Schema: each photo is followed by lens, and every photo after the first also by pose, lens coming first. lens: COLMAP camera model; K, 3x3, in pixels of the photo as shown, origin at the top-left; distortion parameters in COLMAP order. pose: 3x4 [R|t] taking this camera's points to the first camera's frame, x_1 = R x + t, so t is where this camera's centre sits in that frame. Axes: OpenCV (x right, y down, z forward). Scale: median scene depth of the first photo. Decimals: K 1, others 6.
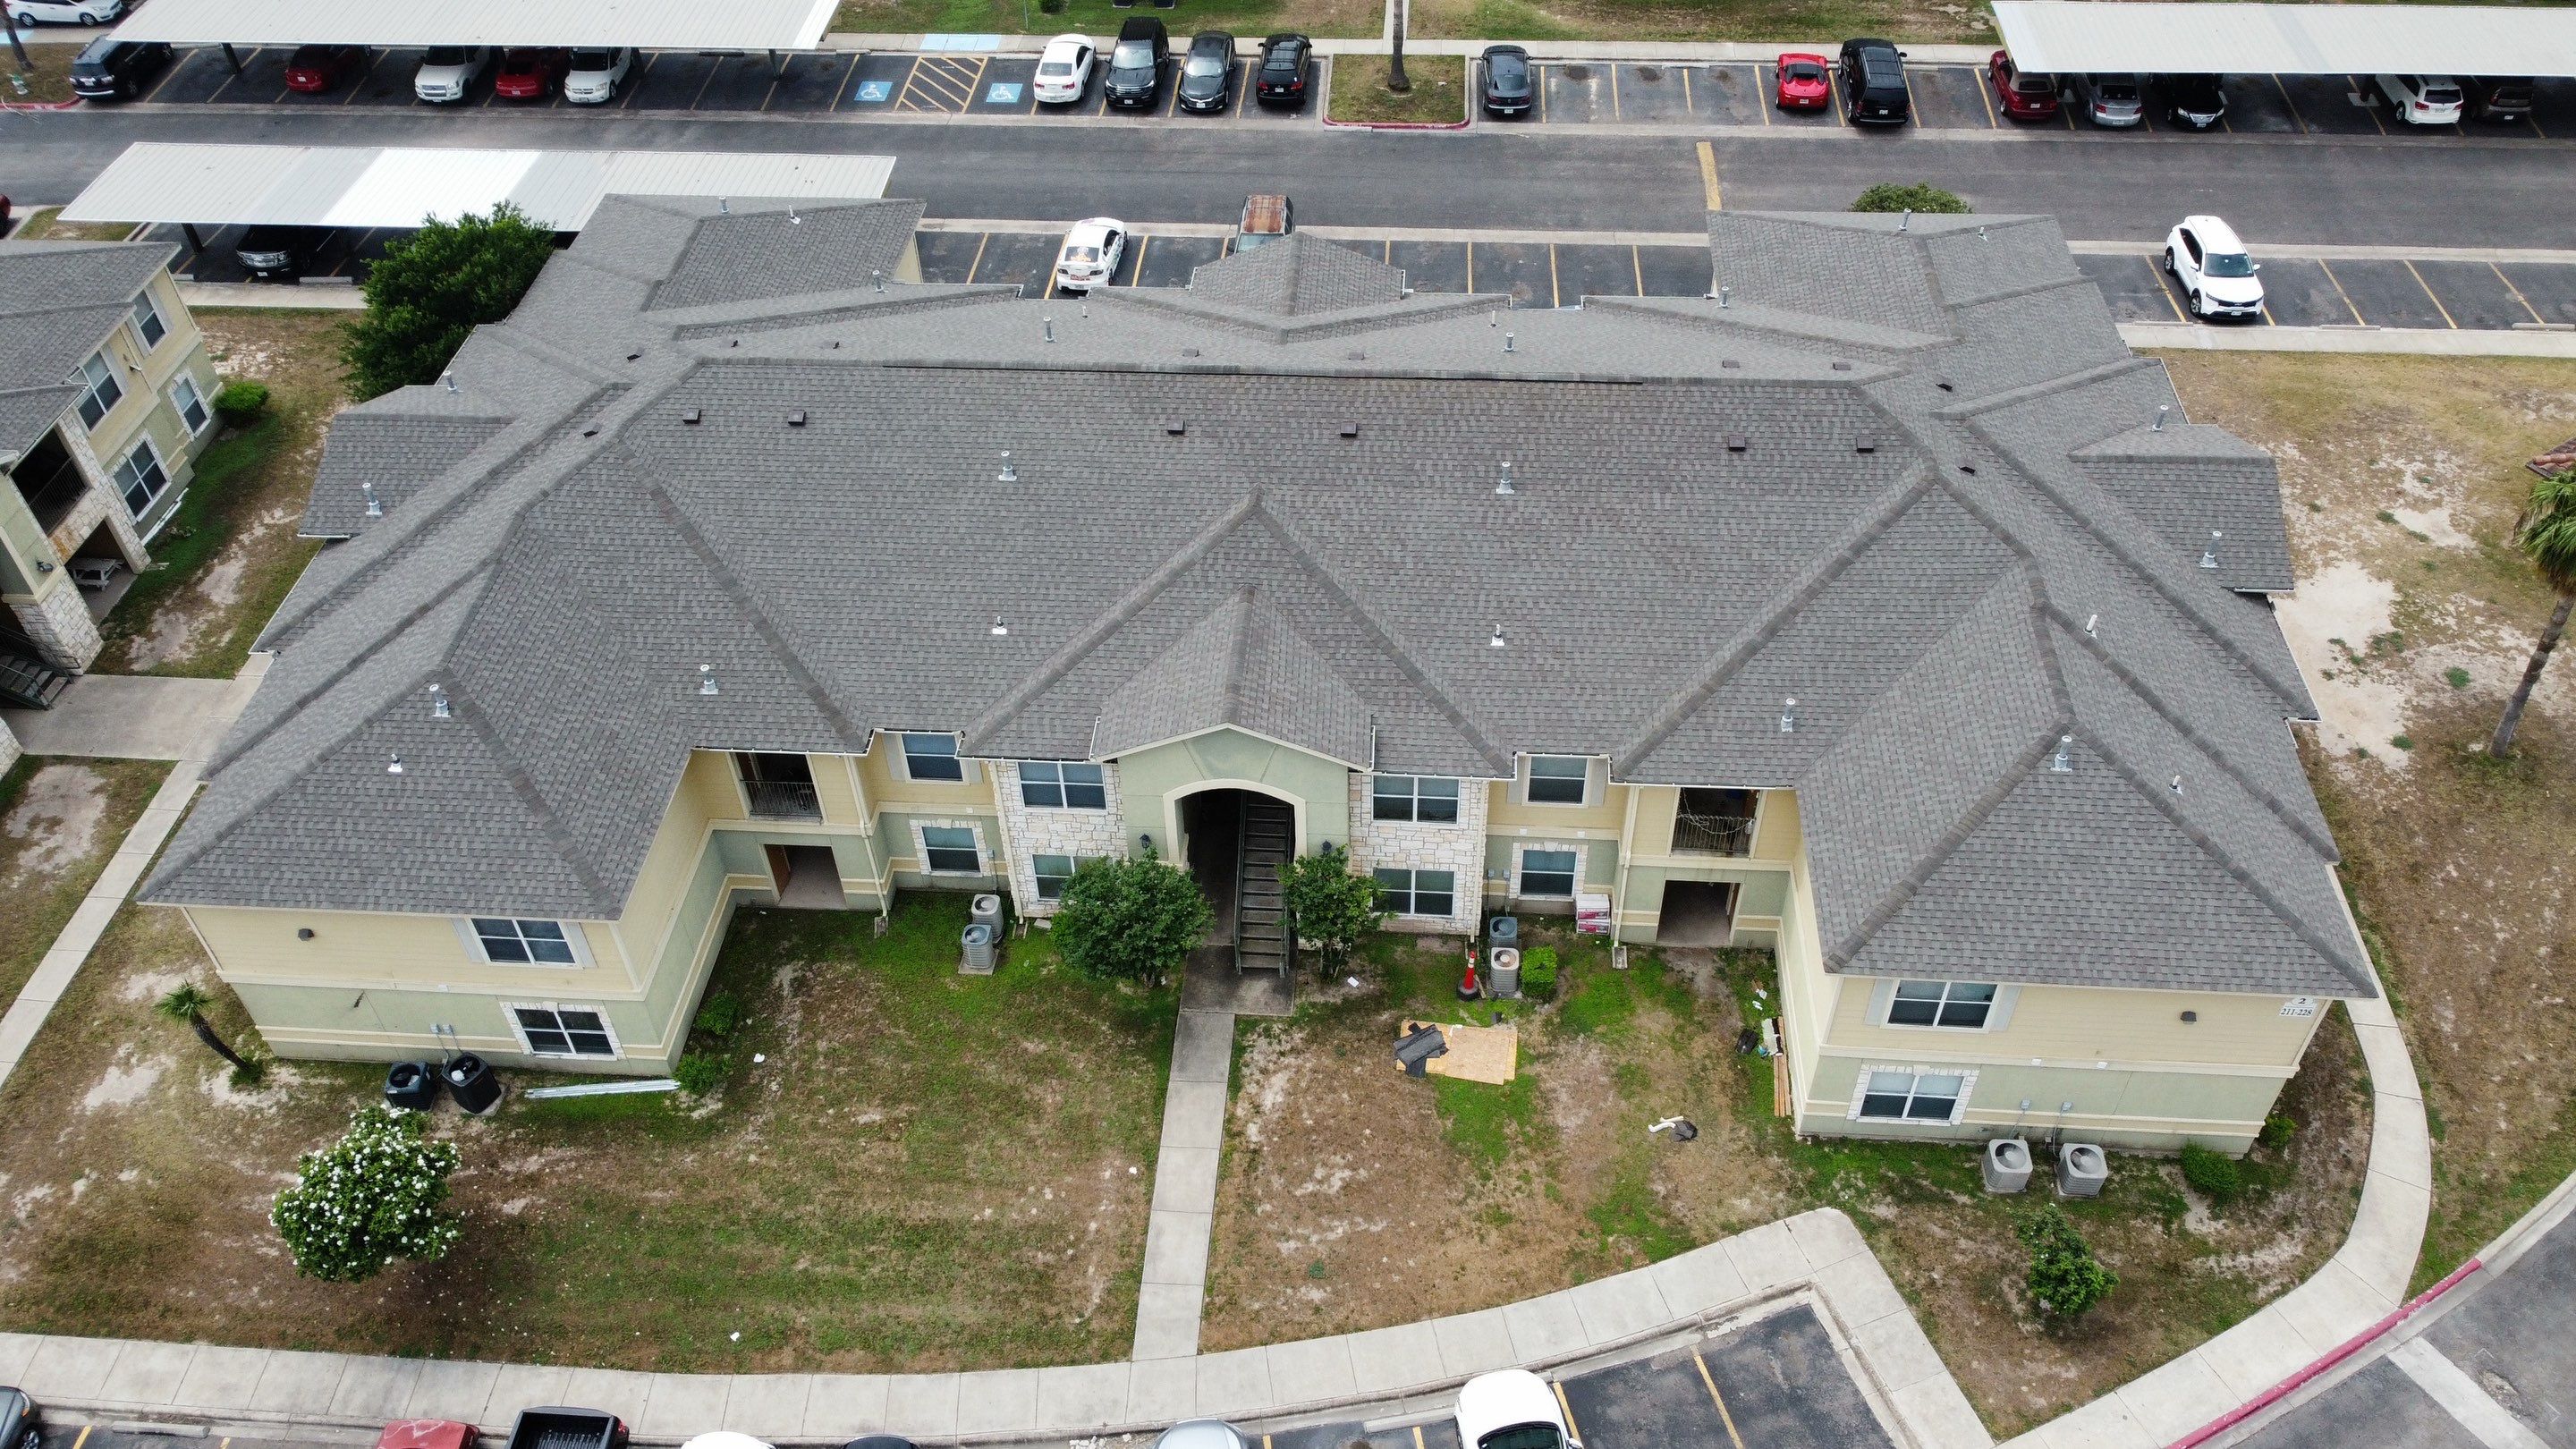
lens RADIAL K [[1948.4, 0, 1284.5], [0, 1948.4, 718.4], [0, 0, 1]] dist [0.001452, -0.007345]
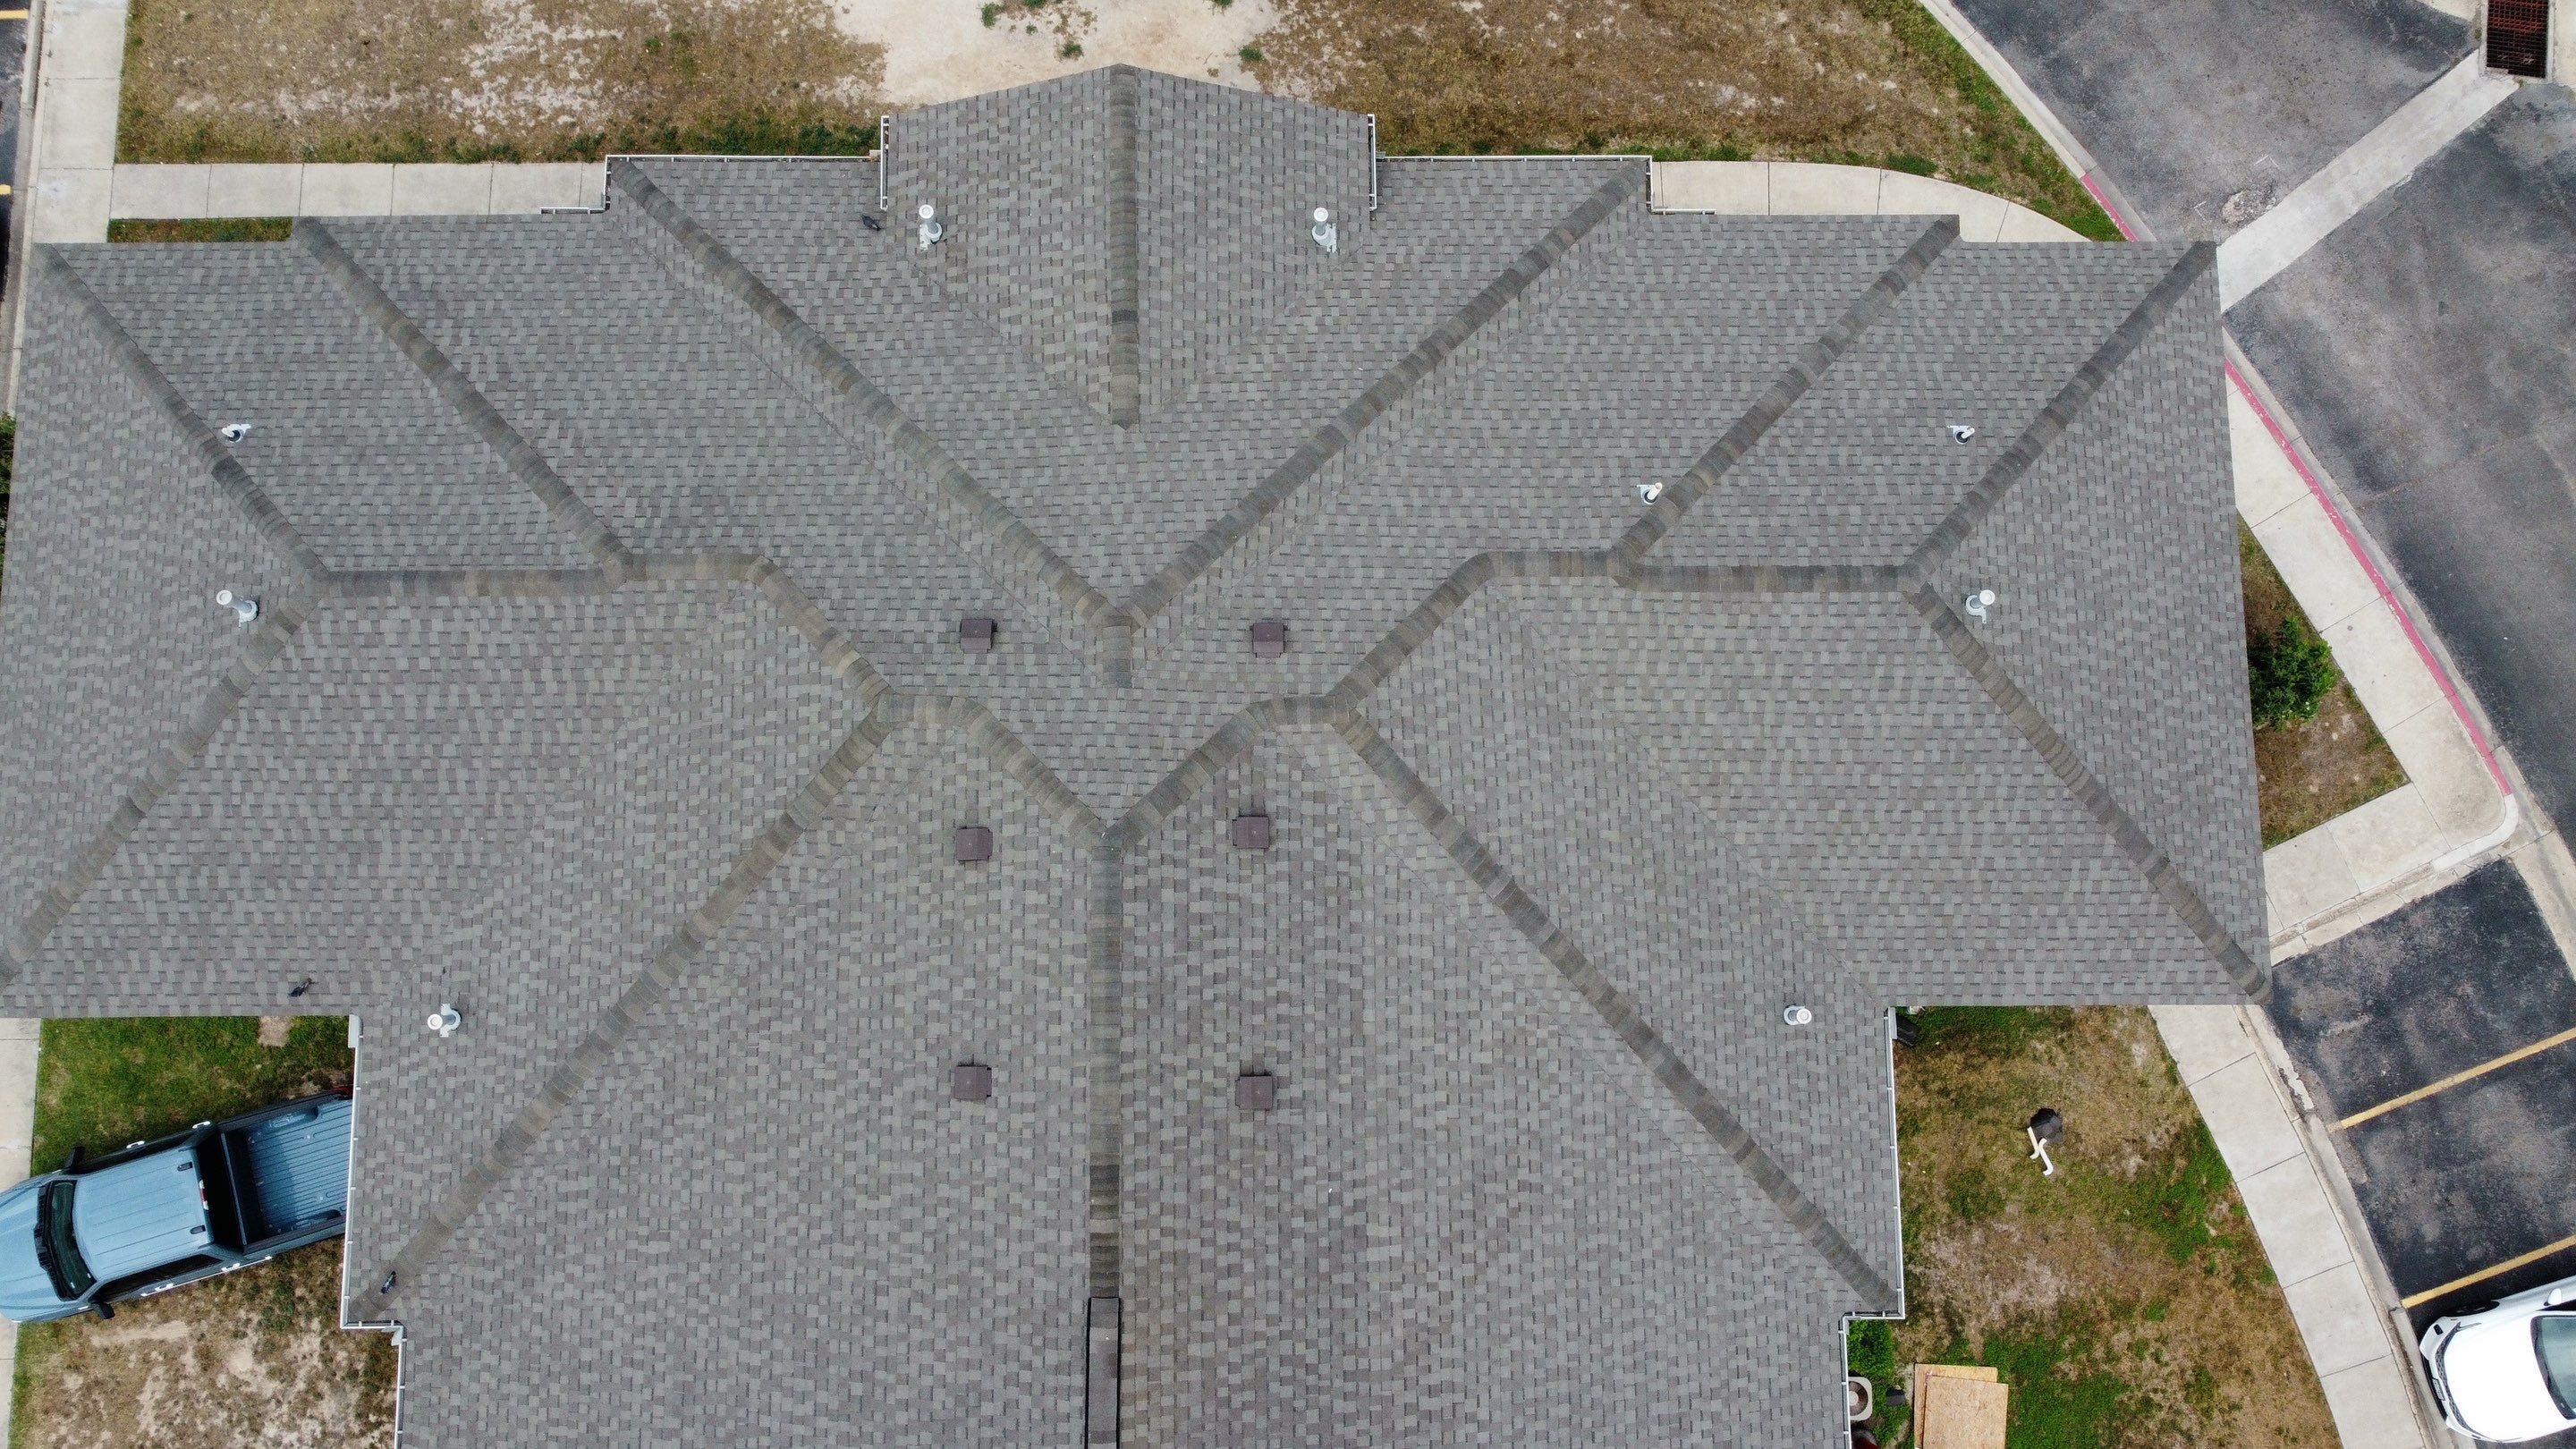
lens RADIAL K [[1948.4, 0, 1282.1], [0, 1948.4, 721.2], [0, 0, 1]] dist [0.001452, -0.007345]
pose [[-0.084028, -0.982187, 0.168072, 0.245646], [0.677719, 0.067320, 0.732233, -0.507787], [-0.730504, 0.175433, 0.659990, 0.672704]]
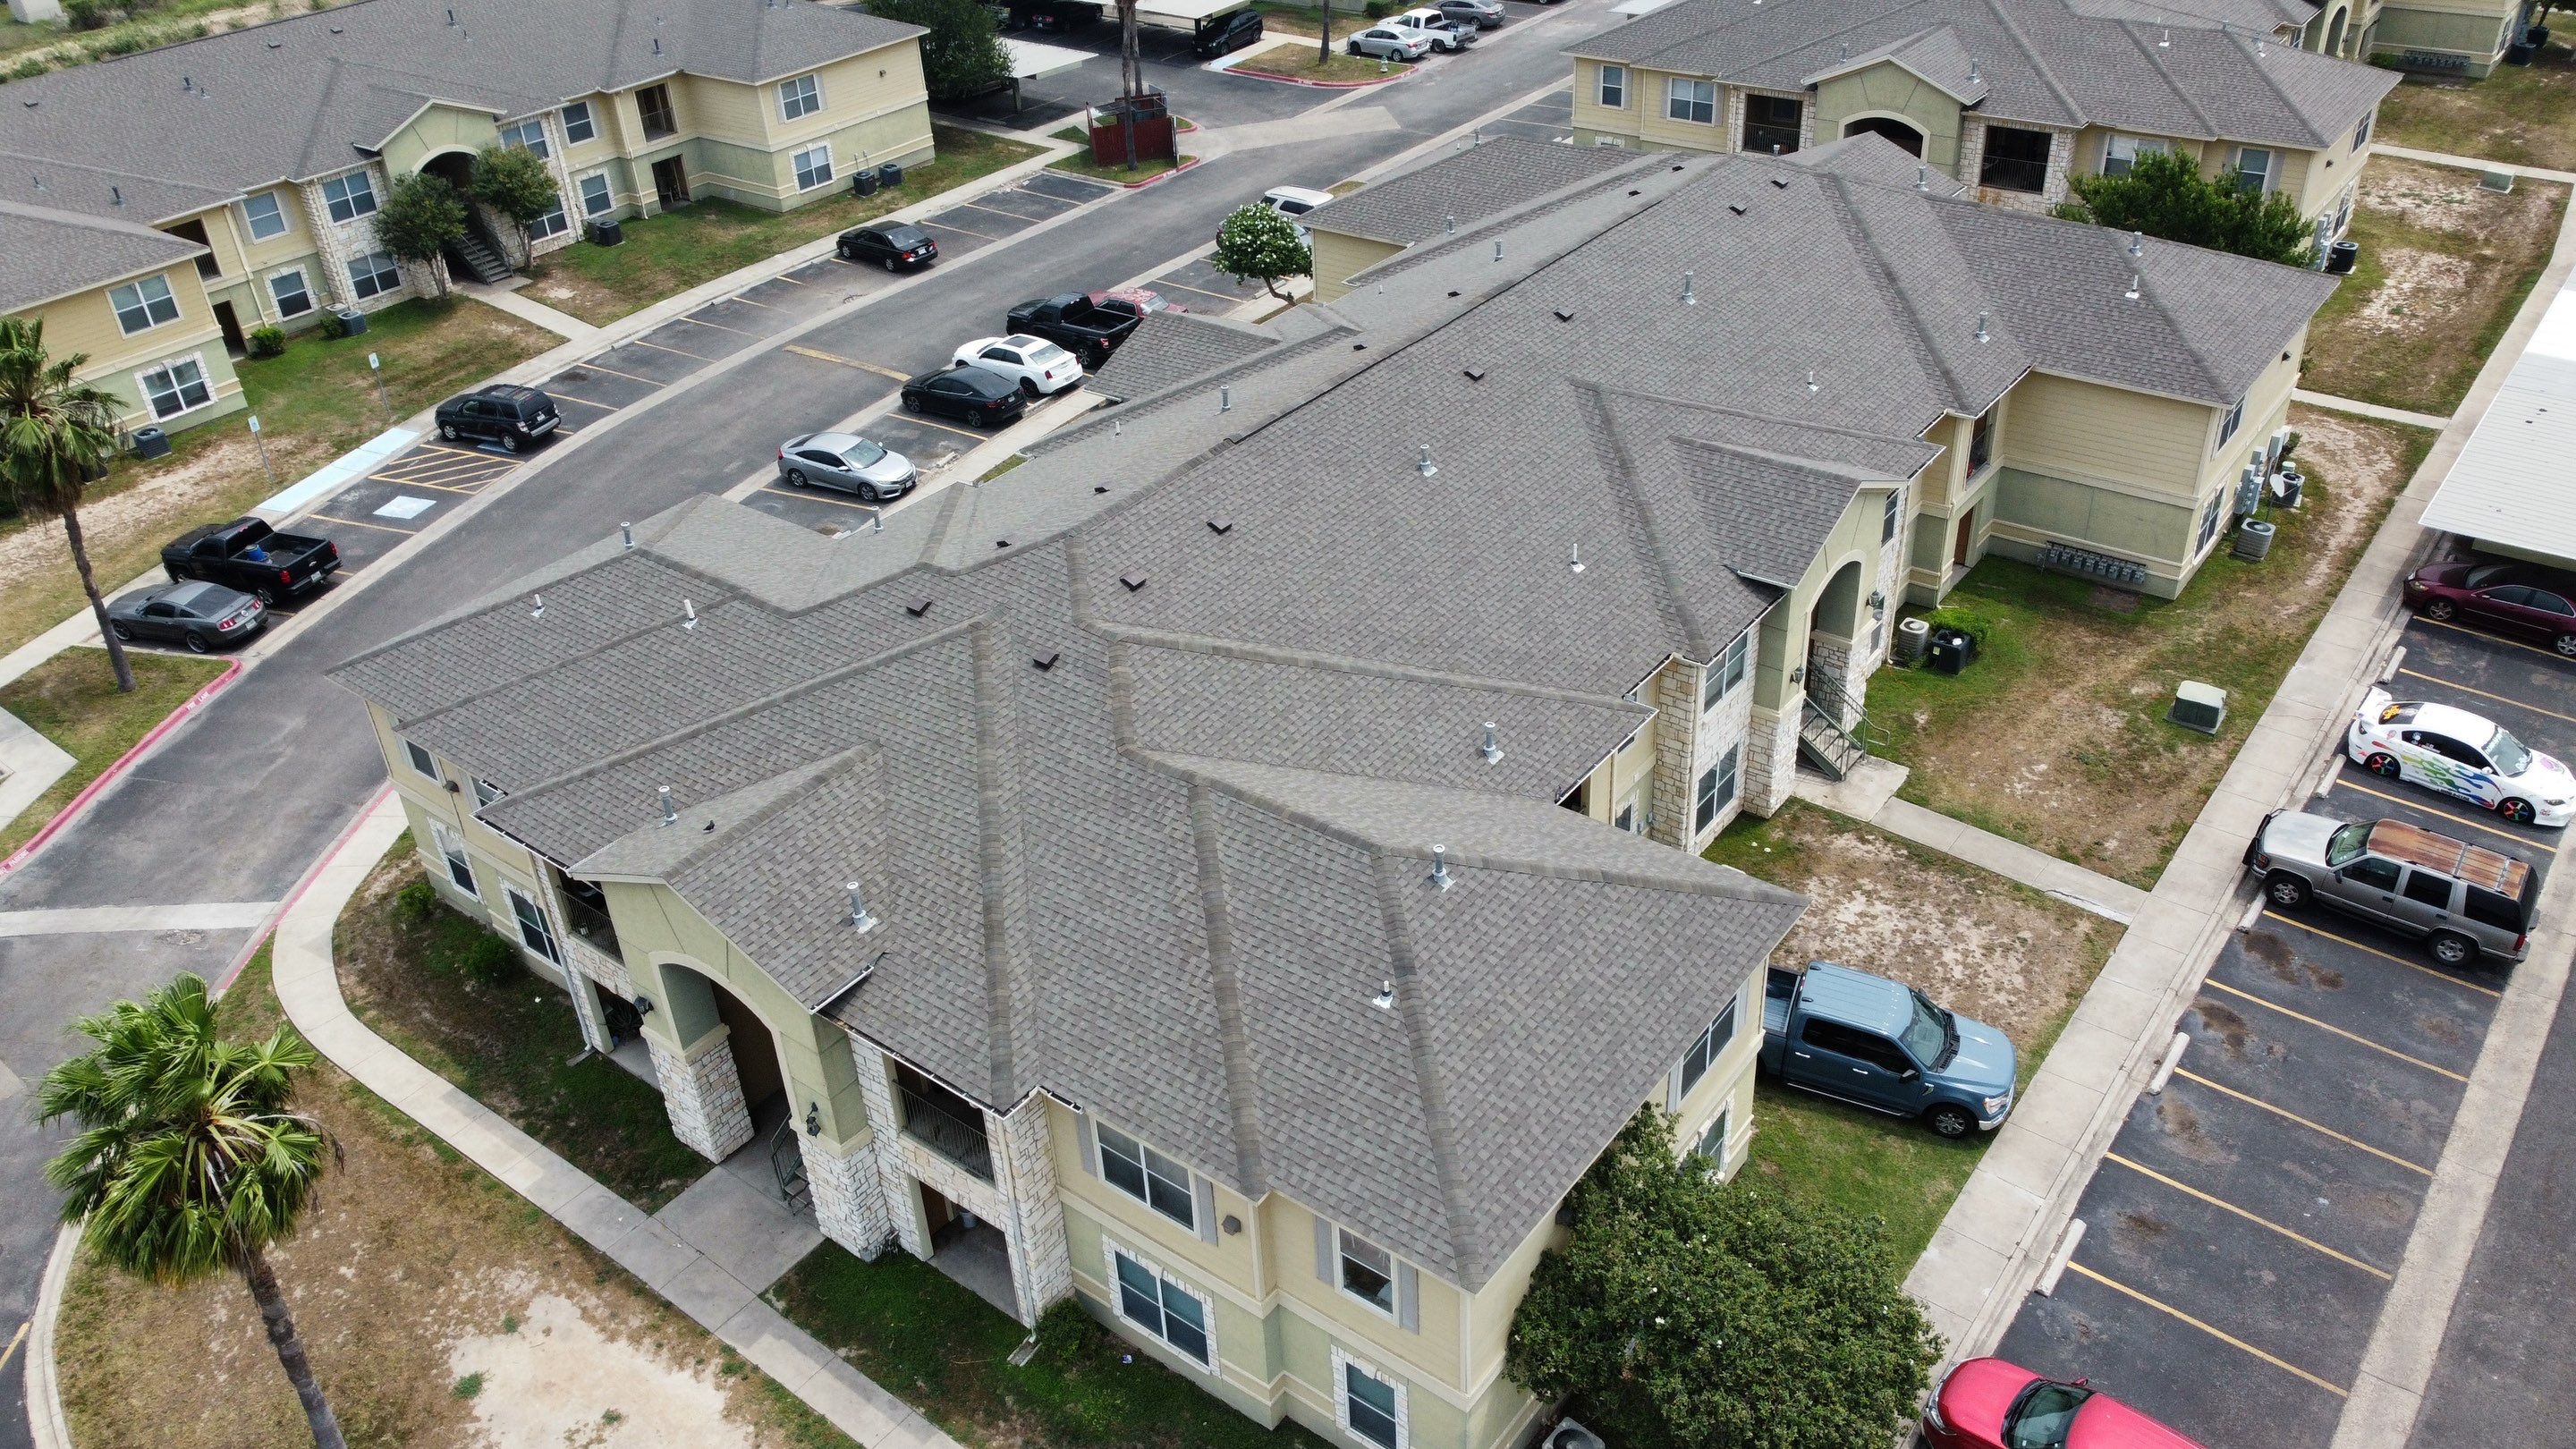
lens RADIAL K [[1948.4, 0, 1283.9], [0, 1948.4, 723.6], [0, 0, 1]] dist [0.001452, -0.007345]
pose [[-0.547342, 0.496065, -0.674045, 0.864101], [-0.524204, 0.424628, 0.738174, -0.818076], [0.652401, 0.757371, 0.027622, 1.133324]]
